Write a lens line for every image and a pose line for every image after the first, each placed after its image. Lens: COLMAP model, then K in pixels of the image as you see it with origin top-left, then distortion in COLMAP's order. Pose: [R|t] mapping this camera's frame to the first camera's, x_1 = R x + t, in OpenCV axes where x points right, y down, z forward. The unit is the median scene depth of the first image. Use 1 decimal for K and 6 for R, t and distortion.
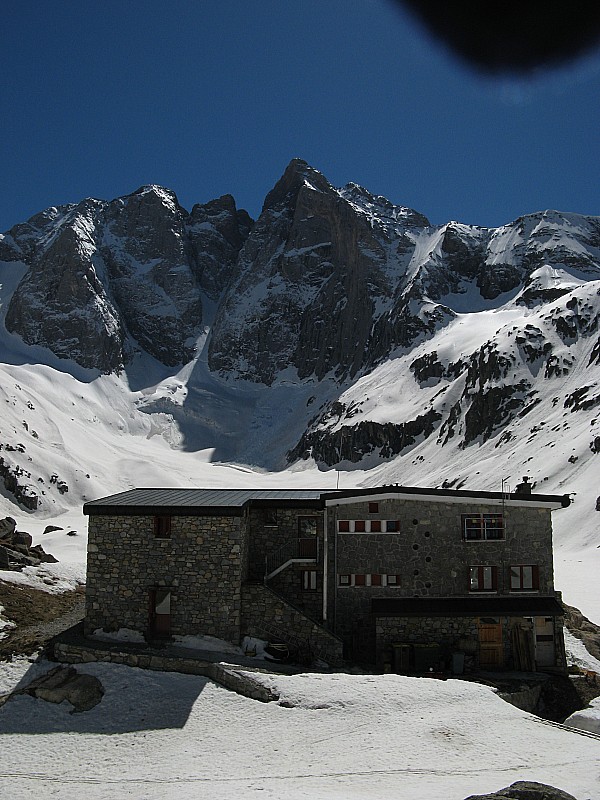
lens RADIAL K [[804.8, 0, 300.0], [0, 804.8, 400.0], [0, 0, 1]] dist [-0.197298, 0.208534]
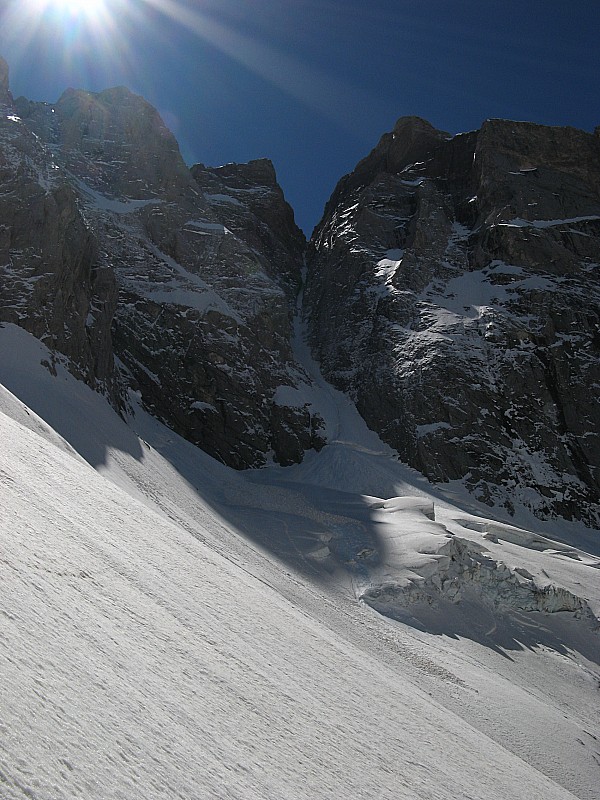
lens RADIAL K [[804.8, 0, 300.0], [0, 804.8, 400.0], [0, 0, 1]] dist [-0.197298, 0.208534]
pose [[0.960465, 0.113066, 0.254408, -0.233044], [-0.033104, 0.953716, -0.298881, 0.018528], [-0.276427, 0.278642, 0.919754, 0.812726]]
